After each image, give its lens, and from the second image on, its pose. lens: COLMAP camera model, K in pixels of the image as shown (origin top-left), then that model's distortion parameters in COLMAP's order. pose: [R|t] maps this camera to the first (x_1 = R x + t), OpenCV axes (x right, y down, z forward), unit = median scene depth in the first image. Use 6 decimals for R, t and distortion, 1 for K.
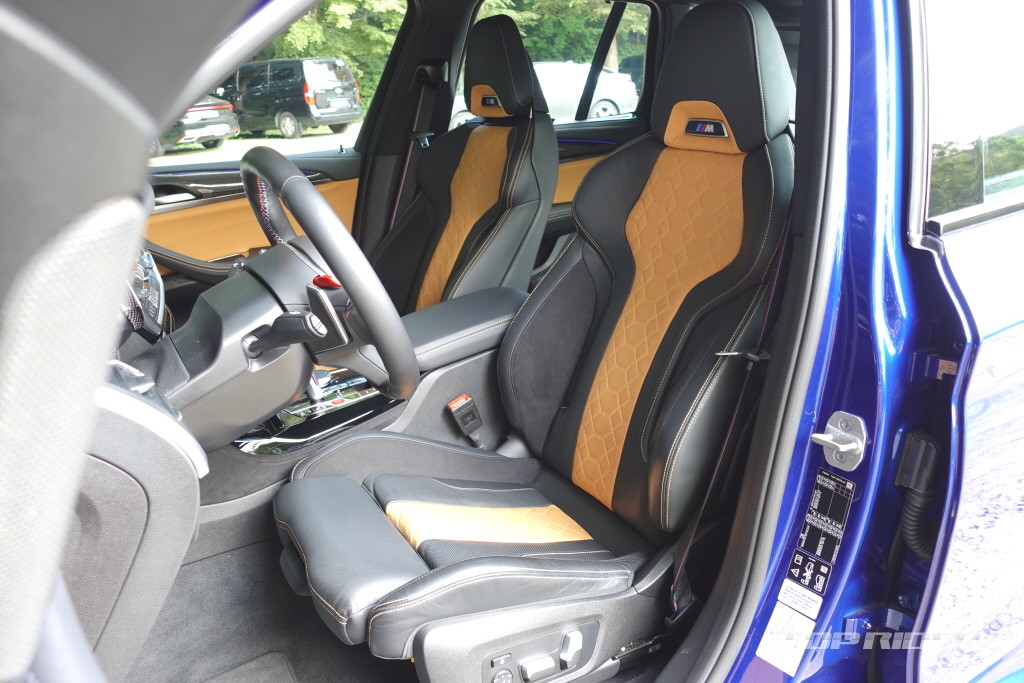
lens RADIAL K [[763.1, 0, 513.2], [0, 763.1, 336.7], [0, 0, 1]] dist [0.009542, -0.000496]
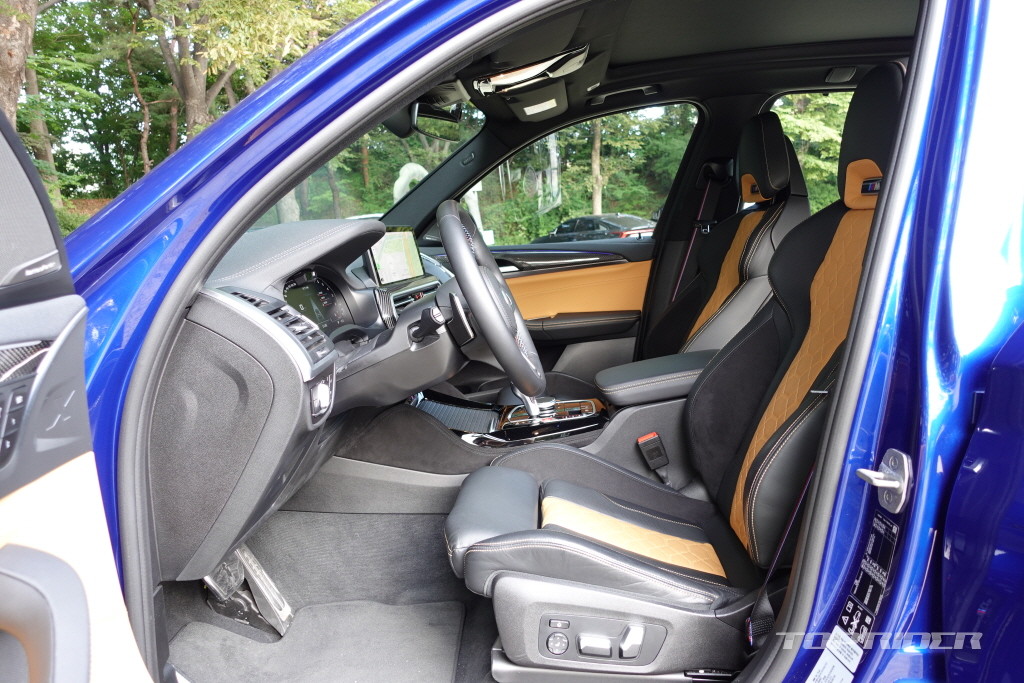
lens RADIAL K [[714.7, 0, 511.6], [0, 714.7, 344.3], [0, 0, 1]] dist [0.000760, 0.003191]
pose [[0.833696, 0.074239, -0.547211, 0.479054], [-0.150485, 0.983962, -0.095777, 0.118014], [0.531325, 0.162195, 0.831497, -0.011298]]
